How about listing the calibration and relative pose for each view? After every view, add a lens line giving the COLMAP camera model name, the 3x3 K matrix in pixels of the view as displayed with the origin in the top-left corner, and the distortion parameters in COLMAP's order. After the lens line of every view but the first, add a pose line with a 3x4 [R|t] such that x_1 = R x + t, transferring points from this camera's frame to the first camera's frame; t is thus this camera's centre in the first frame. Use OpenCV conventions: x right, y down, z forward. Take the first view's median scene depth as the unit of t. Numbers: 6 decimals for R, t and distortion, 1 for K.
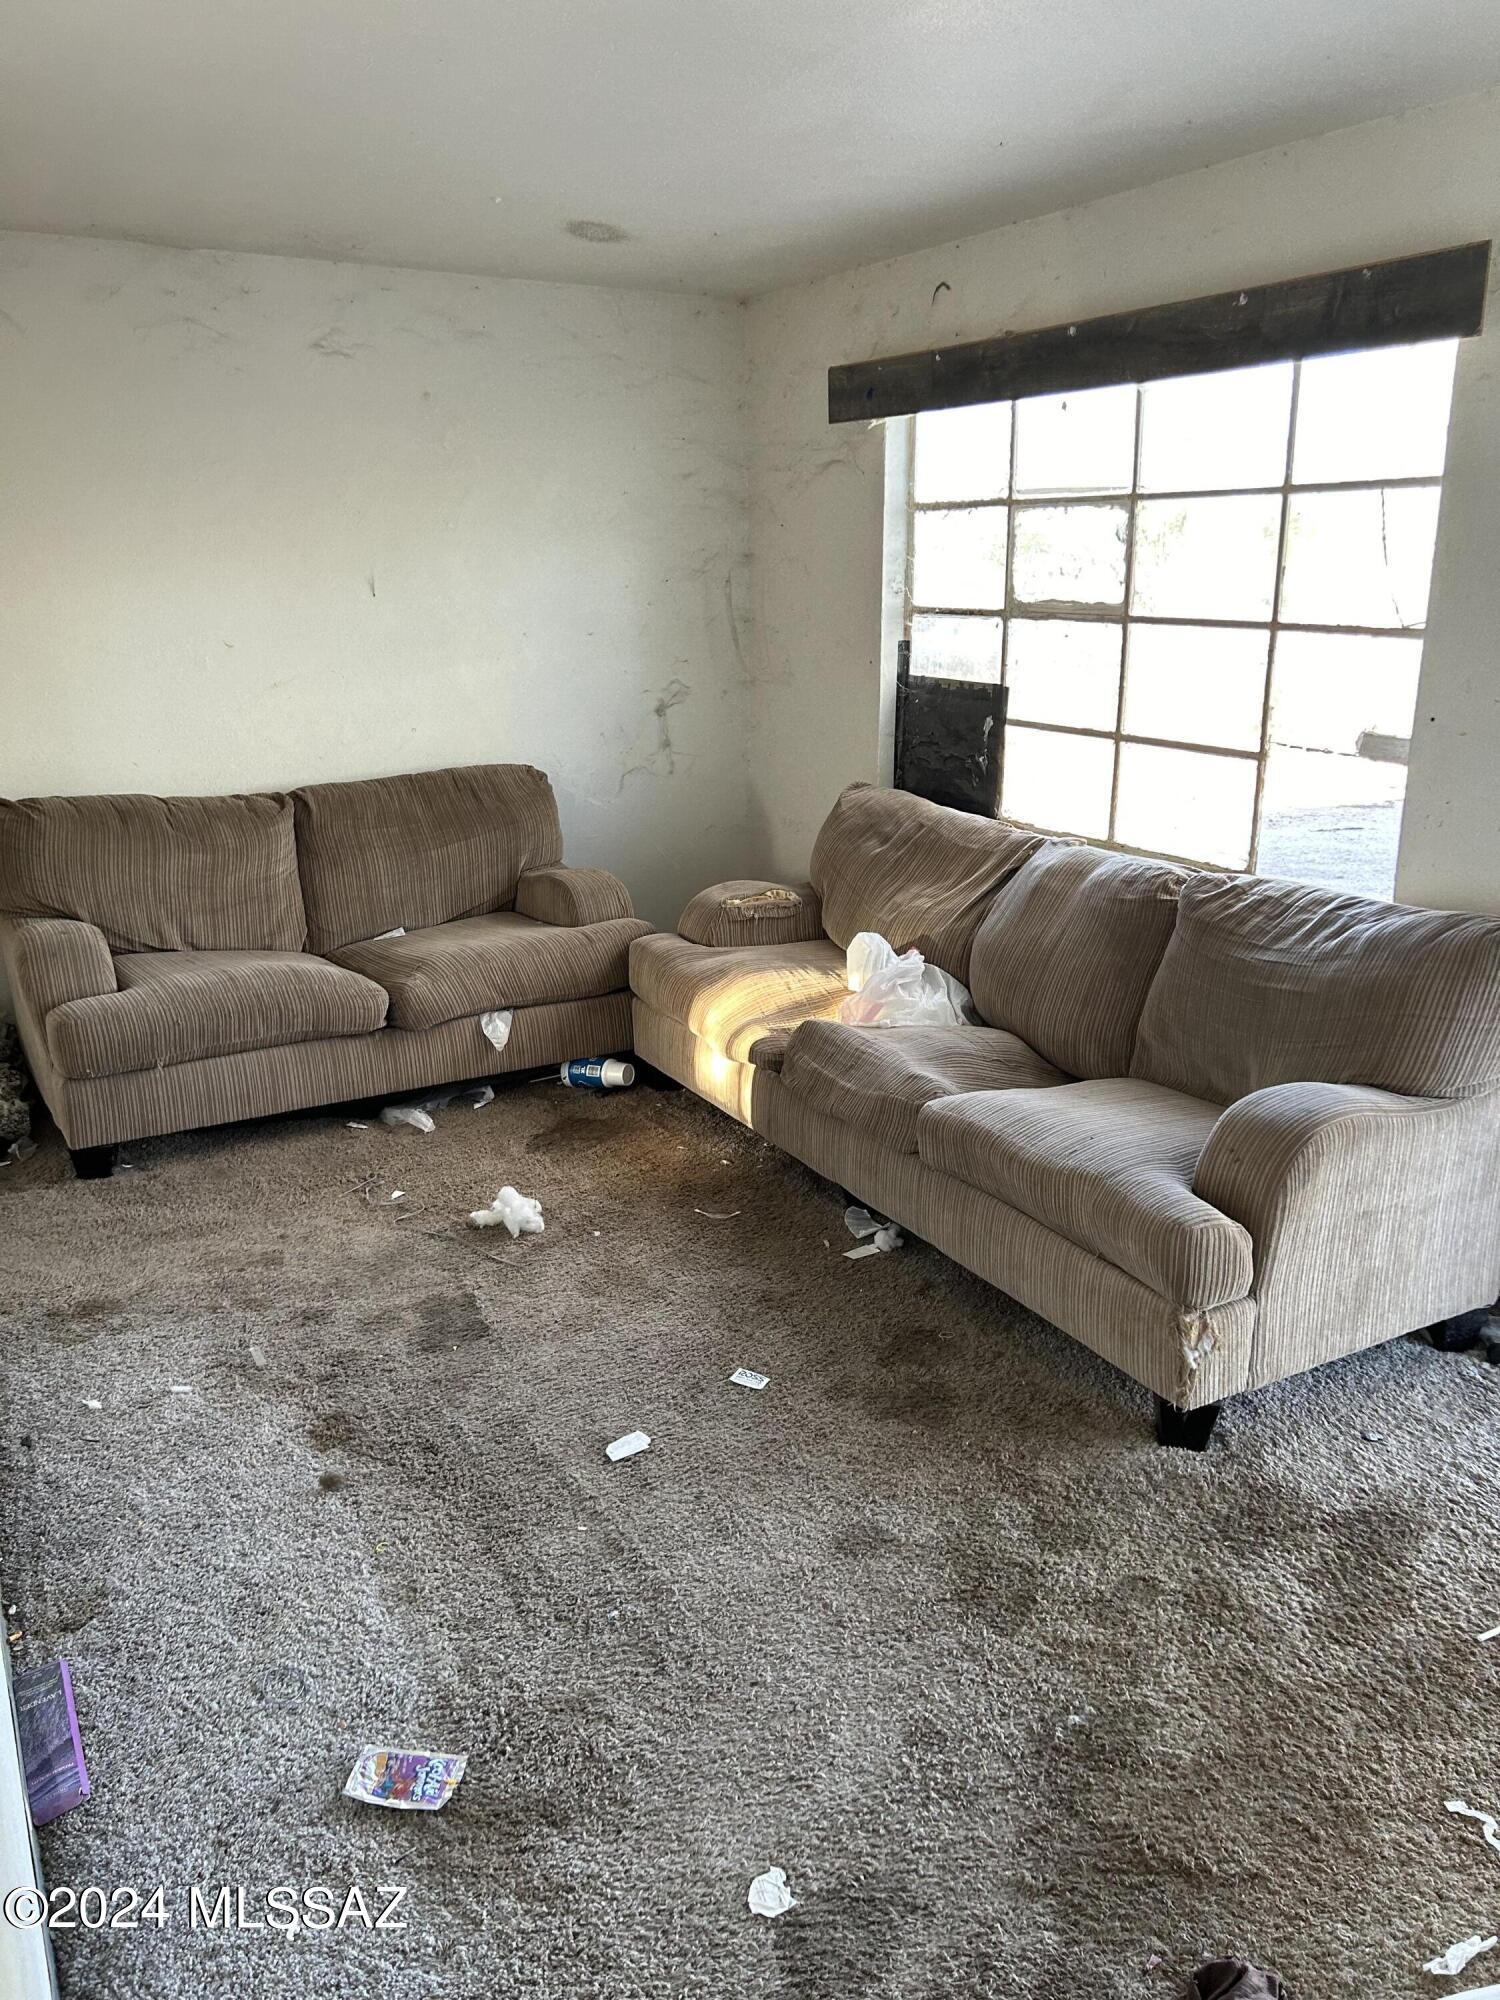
lens RADIAL K [[1522.6, 0, 750.0], [0, 1522.6, 1000.0], [0, 0, 1]] dist [0.007863, -0.026410]
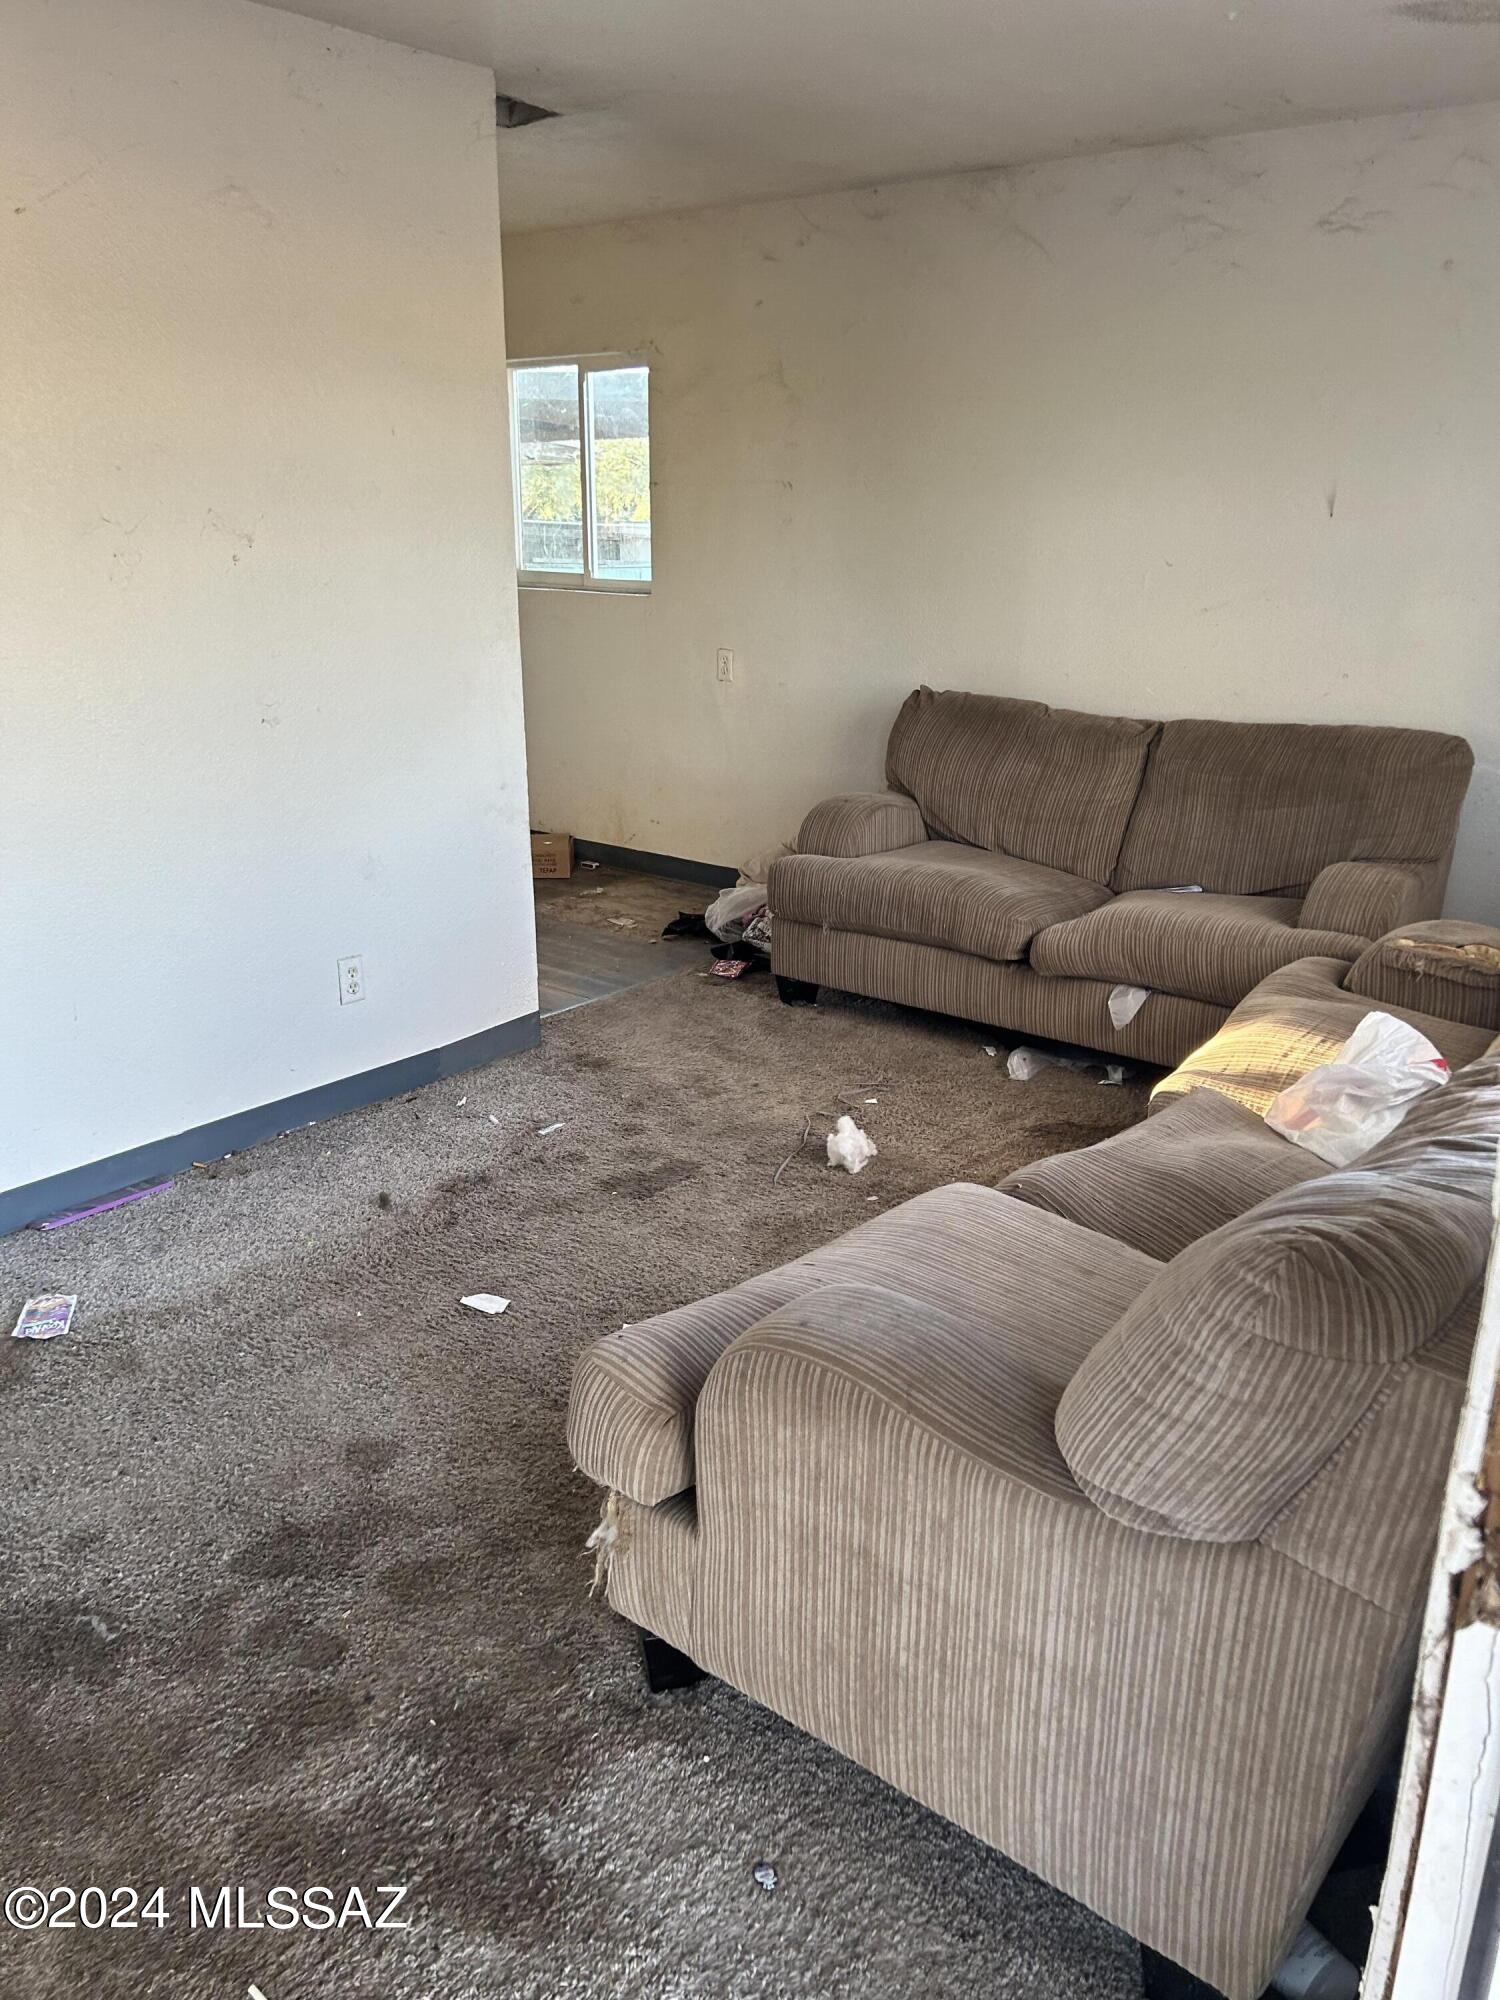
lens RADIAL K [[1502.3, 0, 750.0], [0, 1502.3, 1000.0], [0, 0, 1]] dist [0.055436, -0.035327]
pose [[0.362025, 0.299027, -0.882905, 0.582458], [-0.270384, 0.940118, 0.207536, -0.118015], [0.892093, 0.163590, 0.421199, 0.470709]]
